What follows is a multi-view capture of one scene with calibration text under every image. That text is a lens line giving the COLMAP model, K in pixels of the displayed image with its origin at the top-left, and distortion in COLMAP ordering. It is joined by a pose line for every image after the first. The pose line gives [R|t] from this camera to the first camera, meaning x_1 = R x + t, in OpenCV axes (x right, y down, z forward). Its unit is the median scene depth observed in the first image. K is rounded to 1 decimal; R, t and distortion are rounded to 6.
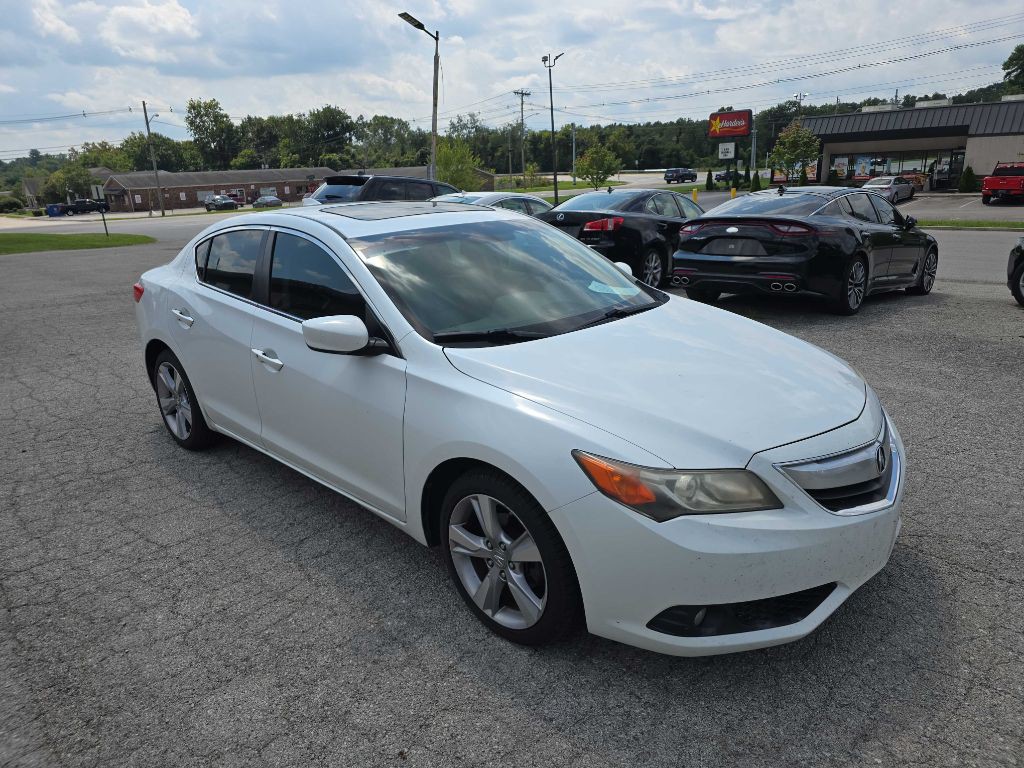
lens RADIAL K [[634.3, 0, 502.5], [0, 634.3, 379.9], [0, 0, 1]] dist [0.027244, -0.008335]
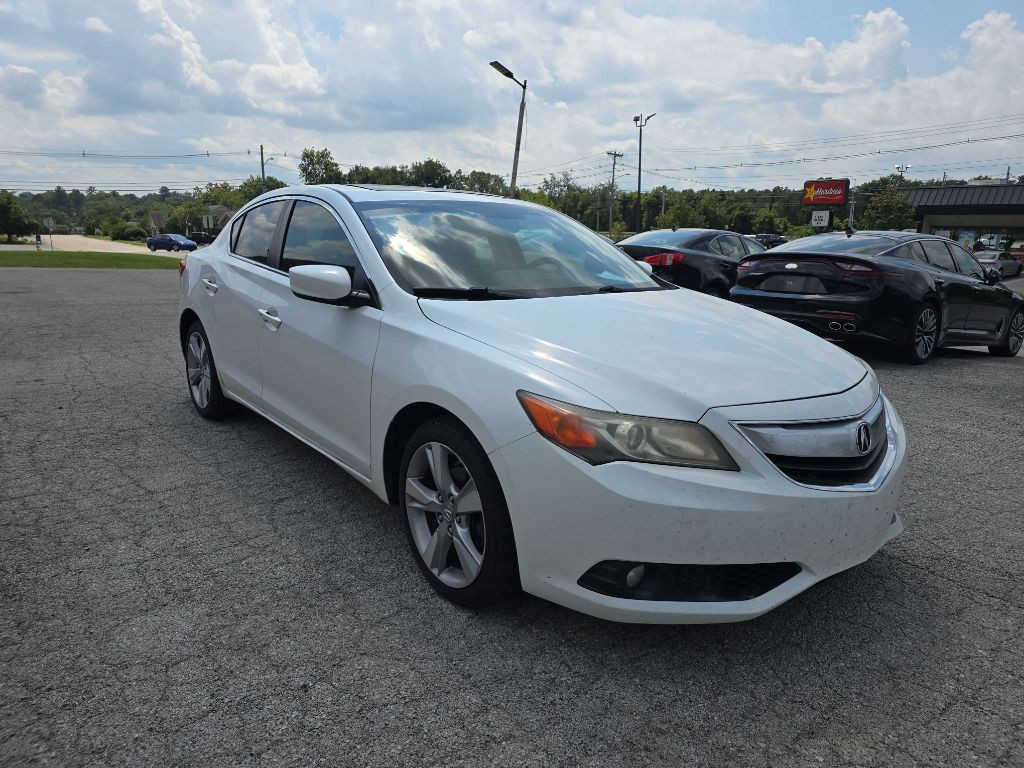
lens RADIAL K [[634.3, 0, 514.3], [0, 634.3, 387.7], [0, 0, 1]] dist [0.027244, -0.008335]
pose [[0.991405, 0.081951, -0.101985, 0.147212], [-0.089030, 0.993779, -0.066911, 0.124581], [0.095867, 0.075415, 0.992533, 0.037291]]
